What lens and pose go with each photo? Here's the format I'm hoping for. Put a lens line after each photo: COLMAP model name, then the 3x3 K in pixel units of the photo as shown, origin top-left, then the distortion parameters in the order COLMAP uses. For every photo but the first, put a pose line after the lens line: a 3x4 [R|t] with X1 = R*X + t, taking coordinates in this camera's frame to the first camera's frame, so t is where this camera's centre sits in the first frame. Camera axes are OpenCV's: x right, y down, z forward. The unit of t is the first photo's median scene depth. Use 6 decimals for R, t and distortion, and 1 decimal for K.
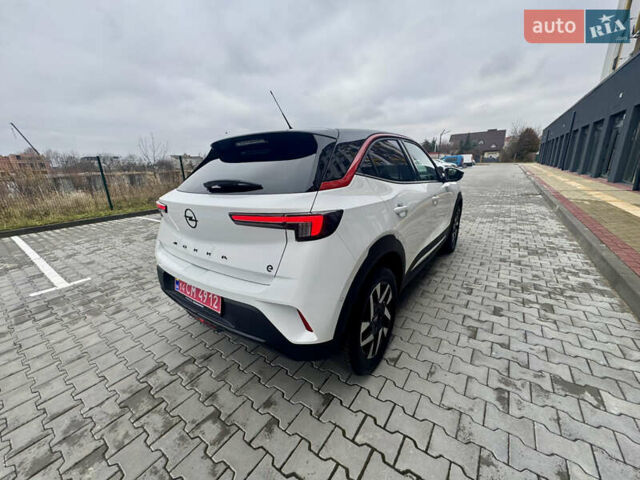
lens RADIAL K [[254.8, 0, 319.5], [0, 254.8, 239.8], [0, 0, 1]] dist [-0.002652, -0.000436]
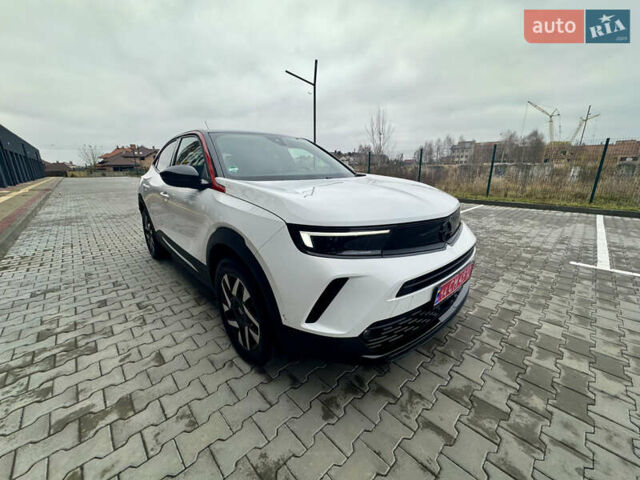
lens RADIAL K [[254.8, 0, 319.5], [0, 254.8, 239.8], [0, 0, 1]] dist [-0.002652, -0.000436]
pose [[-0.187243, 0.311347, -0.931667, 1.221520], [-0.259431, 0.899093, 0.352601, -0.474717], [0.947436, 0.307726, -0.087576, 1.590874]]
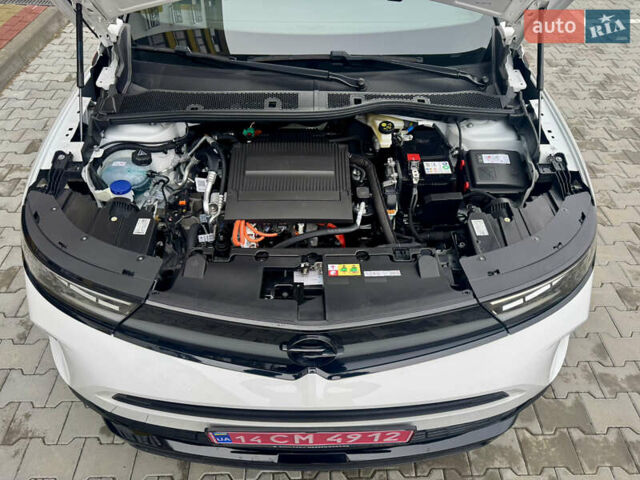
lens RADIAL K [[456.1, 0, 318.8], [0, 456.1, 241.1], [0, 0, 1]] dist [-0.001533, -0.000737]
pose [[-0.800660, 0.451673, -0.393618, 0.759811], [-0.146792, 0.489076, 0.859800, -0.770686], [0.580858, 0.746188, -0.325282, 1.858748]]
